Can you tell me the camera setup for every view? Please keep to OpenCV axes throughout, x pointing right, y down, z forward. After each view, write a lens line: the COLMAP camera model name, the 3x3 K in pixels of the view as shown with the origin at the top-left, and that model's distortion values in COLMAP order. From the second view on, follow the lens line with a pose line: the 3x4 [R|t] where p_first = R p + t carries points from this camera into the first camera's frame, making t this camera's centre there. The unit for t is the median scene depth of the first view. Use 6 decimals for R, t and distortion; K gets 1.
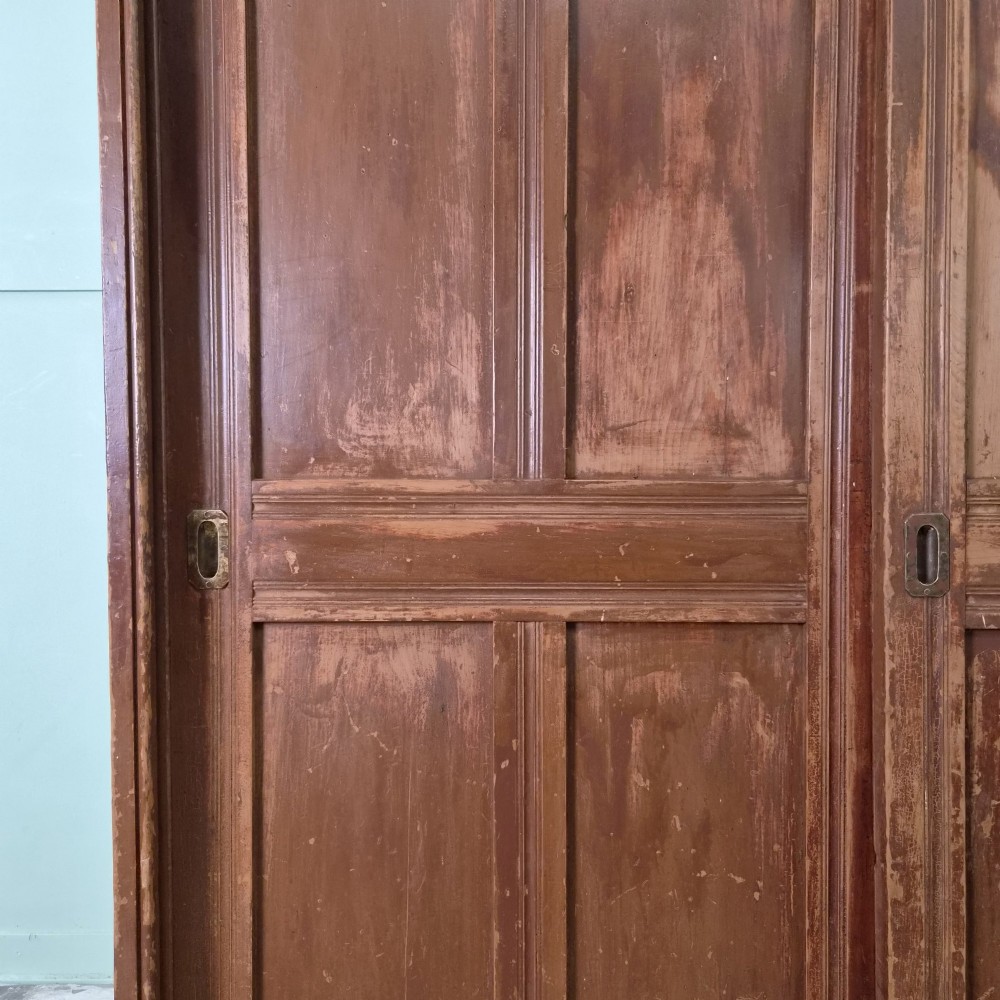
lens RADIAL K [[920.5, 0, 474.5], [0, 920.5, 500.8], [0, 0, 1]] dist [0.076380, -0.068630]
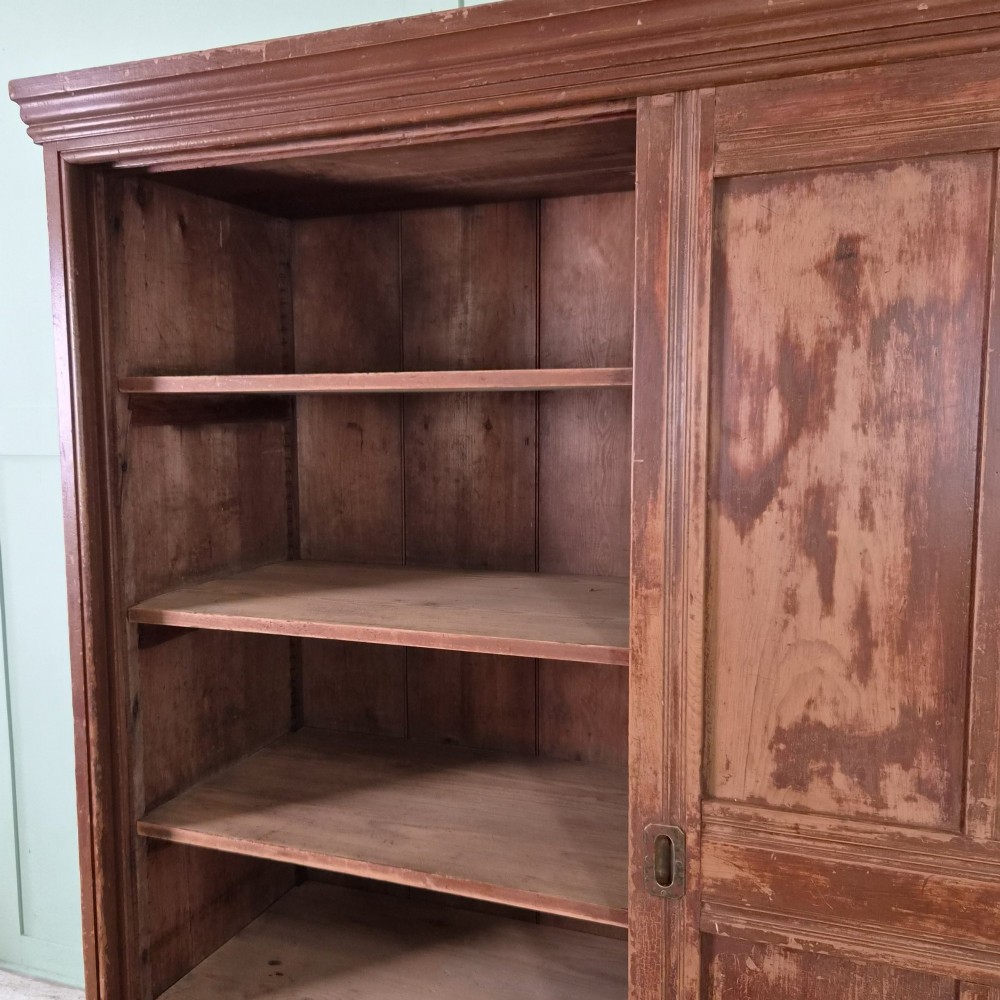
lens RADIAL K [[1103.9, 0, 399.3], [0, 1103.9, 538.5], [0, 0, 1]] dist [0.046473, 0.000000]
pose [[0.908694, 0.045648, -0.414960, 0.702421], [-0.005725, 0.995273, 0.096948, -0.434198], [0.417424, -0.085720, 0.904660, -0.285498]]
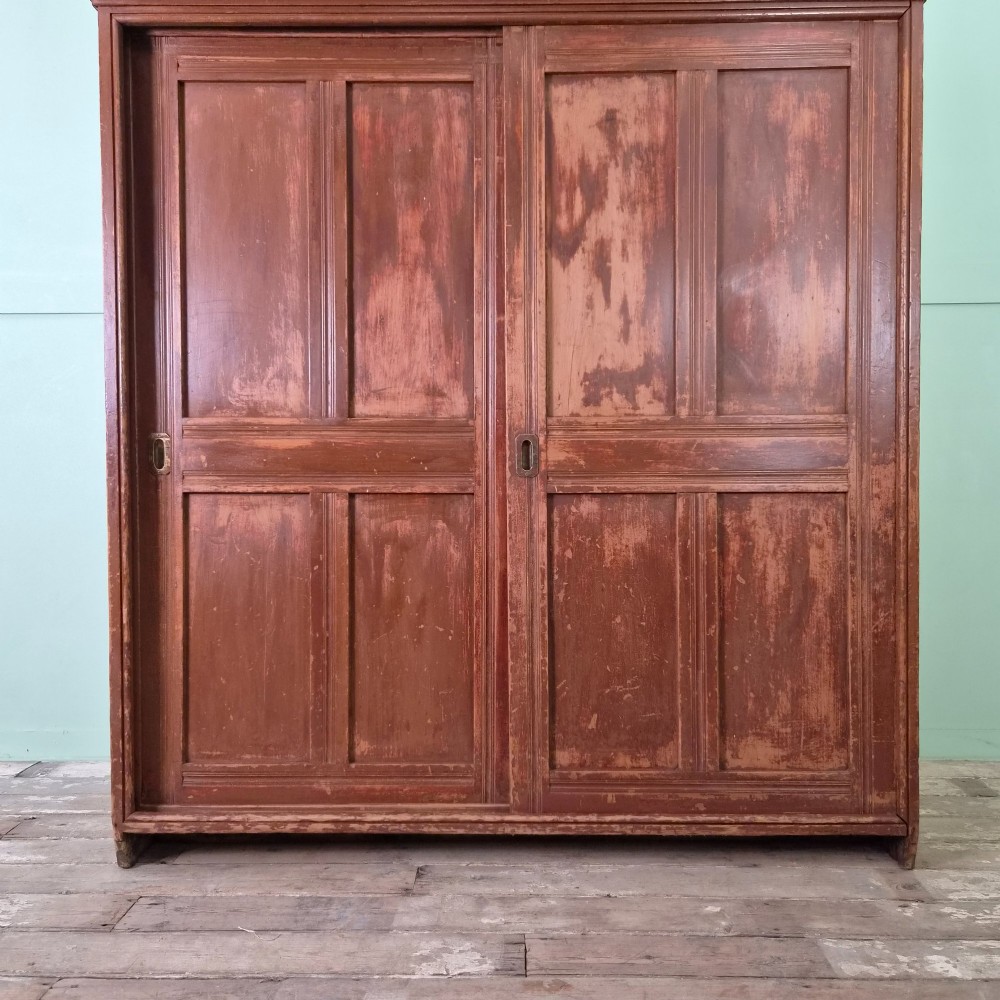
lens RADIAL K [[920.5, 0, 483.2], [0, 920.5, 496.7], [0, 0, 1]] dist [0.076380, -0.068630]
pose [[0.999869, 0.001013, -0.016144, 0.408464], [-0.001166, 0.999955, -0.009444, 0.156810], [0.016134, 0.009461, 0.999825, -0.895458]]
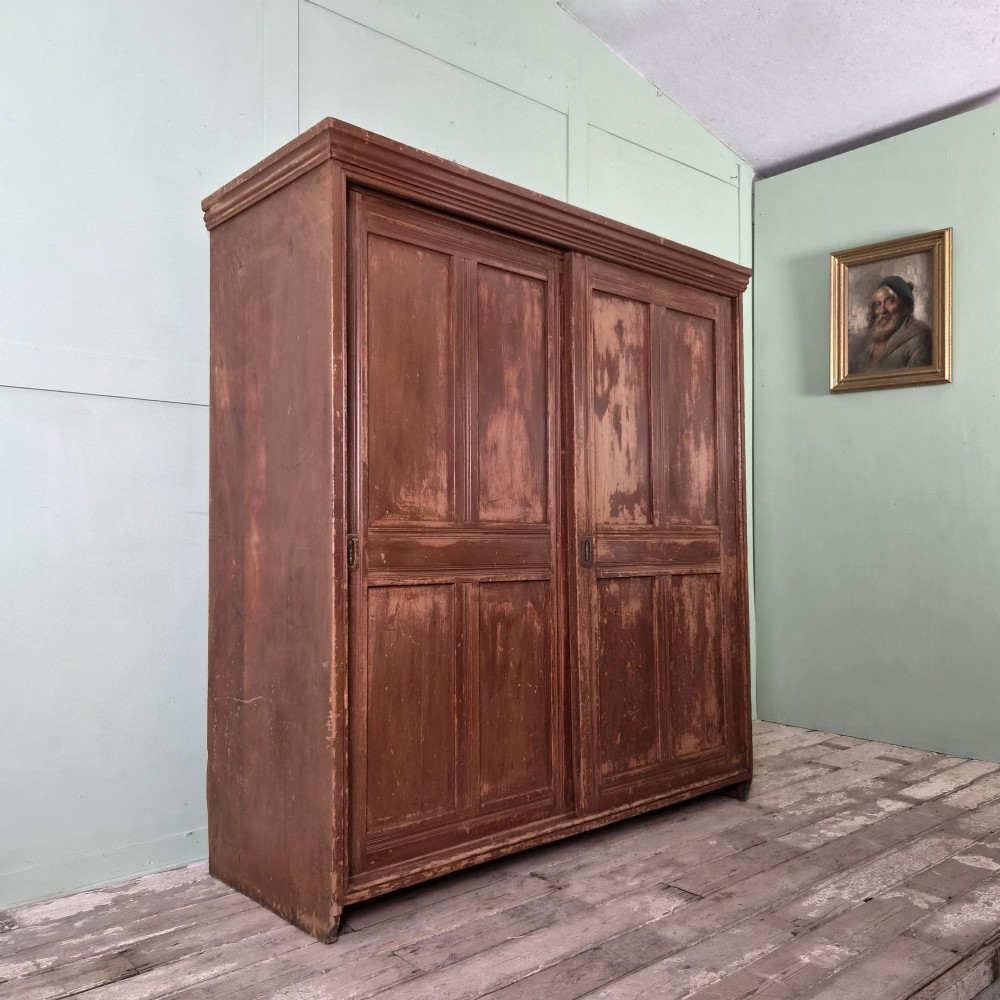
lens RADIAL K [[920.5, 0, 522.5], [0, 920.5, 506.8], [0, 0, 1]] dist [0.076380, -0.068630]
pose [[0.736177, 0.026176, 0.676283, -1.427522], [0.026621, 0.997358, -0.067583, 0.100565], [-0.676266, 0.067757, 0.733535, -0.826380]]
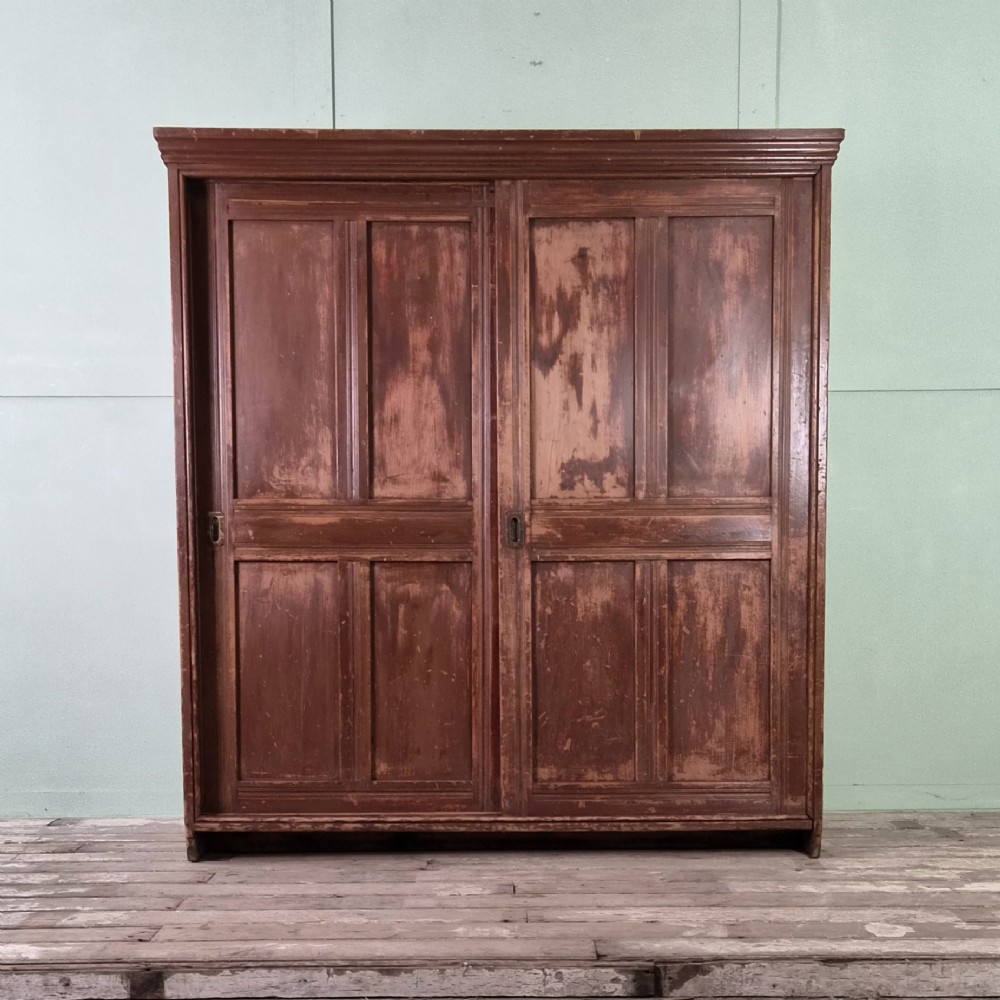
lens RADIAL K [[1475.7, 0, 489.7], [0, 1475.7, 690.4], [0, 0, 1]] dist [0.087596, 0.000000]
pose [[0.999983, -0.000599, 0.005738, 0.381893], [0.000367, 0.999182, 0.040444, 0.306860], [-0.005757, -0.040442, 0.999165, -2.741075]]
